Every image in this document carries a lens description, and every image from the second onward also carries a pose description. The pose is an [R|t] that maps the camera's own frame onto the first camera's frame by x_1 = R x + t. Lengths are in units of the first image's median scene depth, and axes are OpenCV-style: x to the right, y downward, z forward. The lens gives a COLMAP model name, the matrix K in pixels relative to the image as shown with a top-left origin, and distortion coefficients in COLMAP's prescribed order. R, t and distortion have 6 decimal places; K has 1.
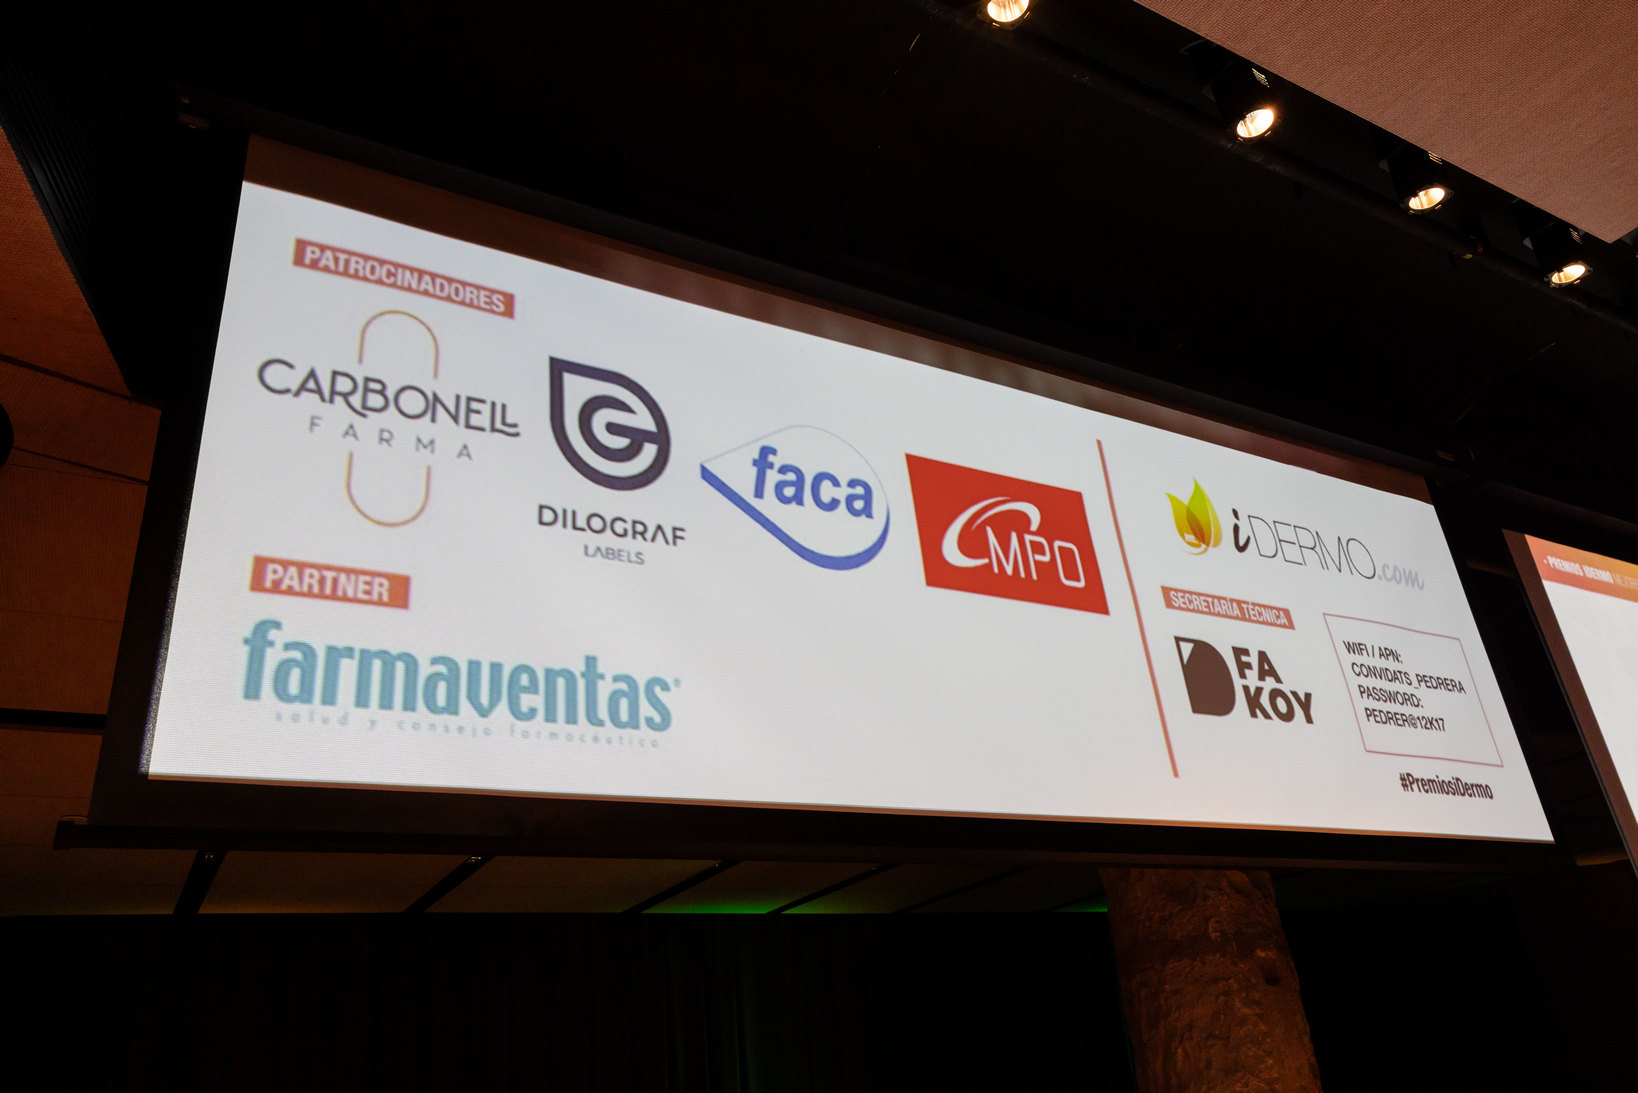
lens RADIAL K [[1159.7, 0, 810.8], [0, 1159.7, 545.7], [0, 0, 1]] dist [-0.011143, 0.001031]
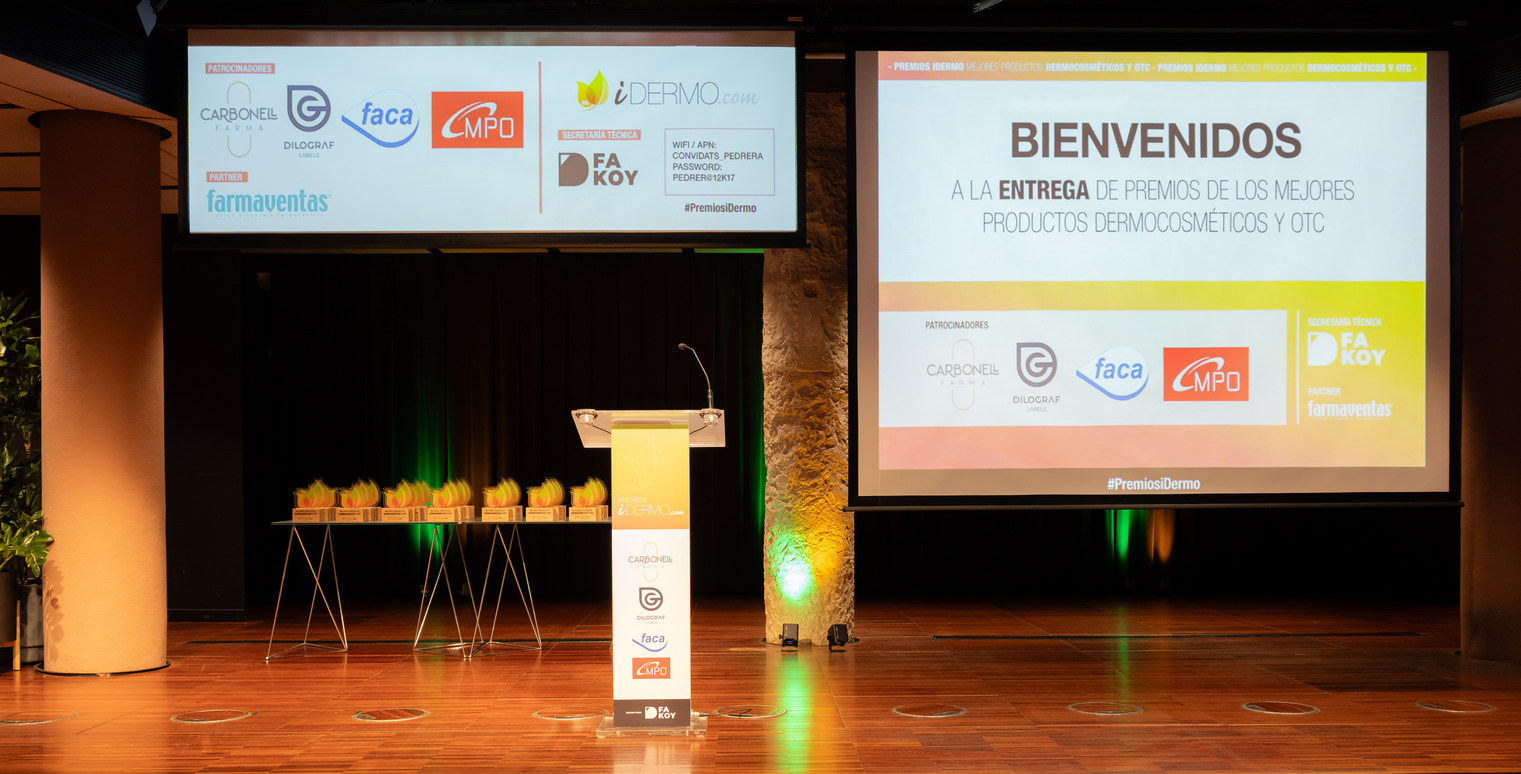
lens RADIAL K [[1364.2, 0, 823.0], [0, 1364.2, 473.2], [0, 0, 1]] dist [-0.006328, 0.022350]
pose [[0.882566, 0.082109, -0.462964, 2.404166], [0.141164, 0.892939, 0.427473, -0.512527], [0.448498, -0.442627, 0.776486, -1.389400]]
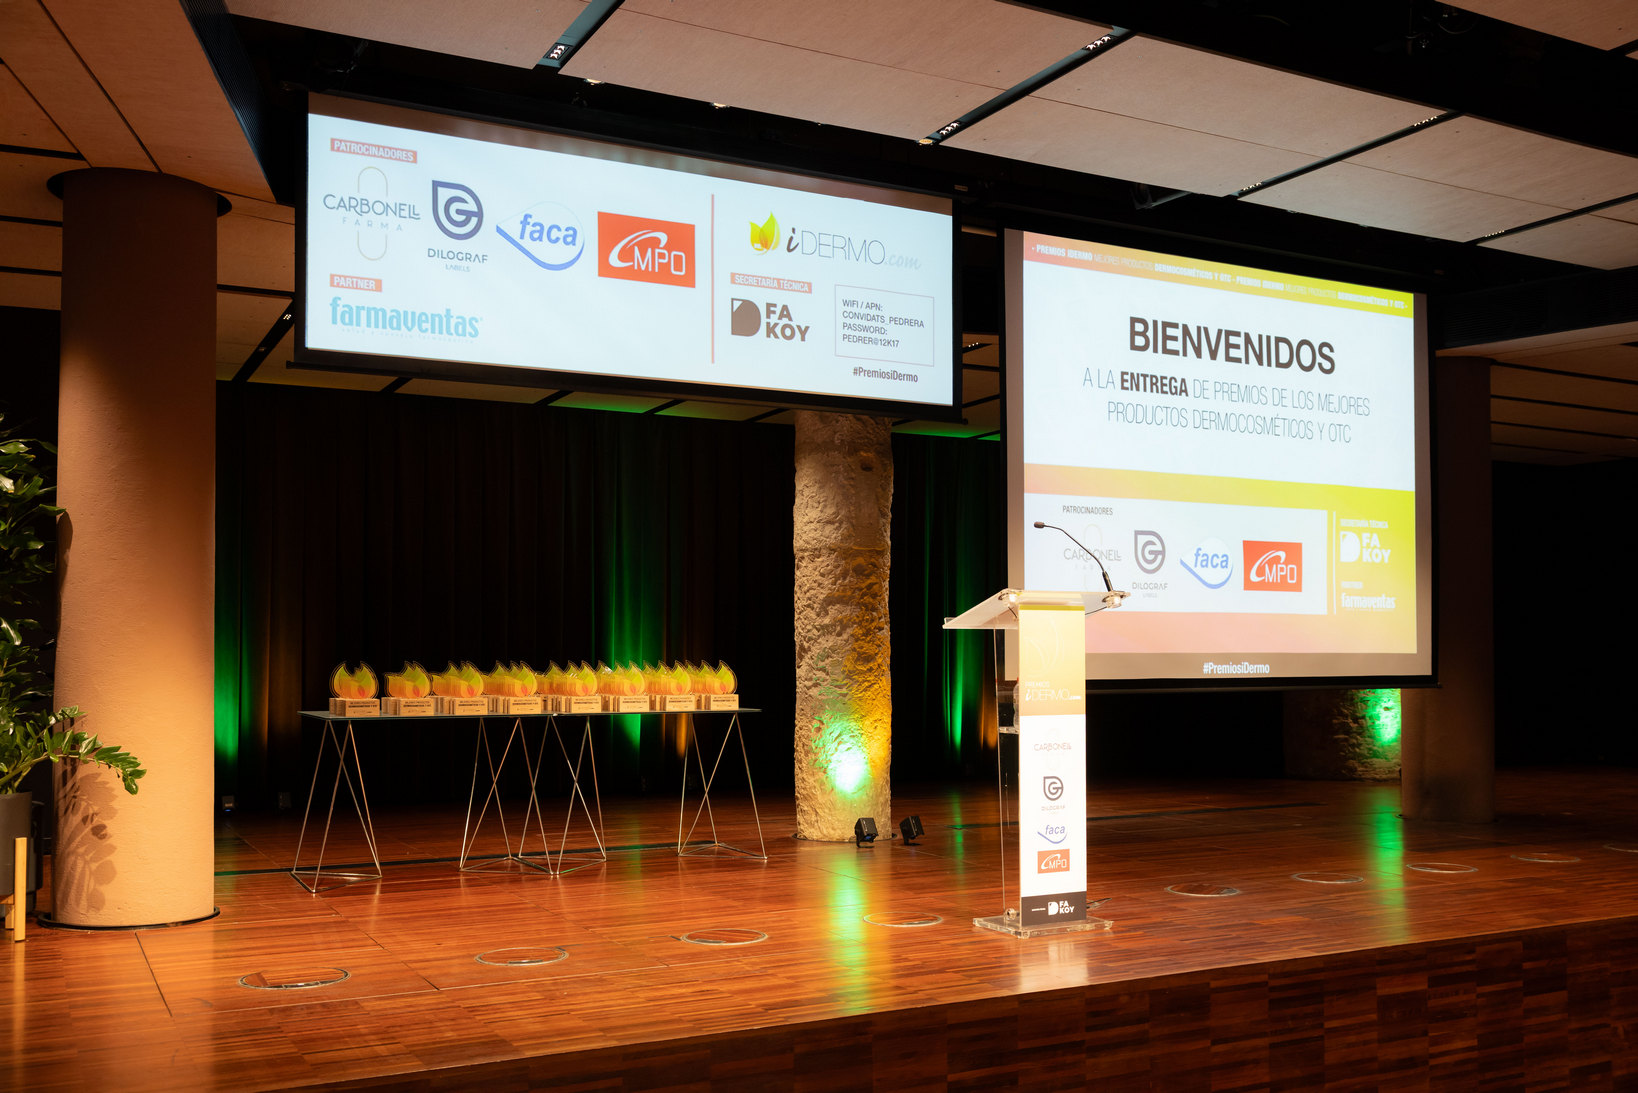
lens RADIAL K [[1503.5, 0, 830.6], [0, 1503.5, 598.2], [0, 0, 1]] dist [0.000691, 0.000000]
pose [[0.996205, 0.084086, -0.022463, 0.673902], [-0.067585, 0.909997, 0.409070, -0.633240], [0.054839, -0.405999, 0.912227, -1.965014]]
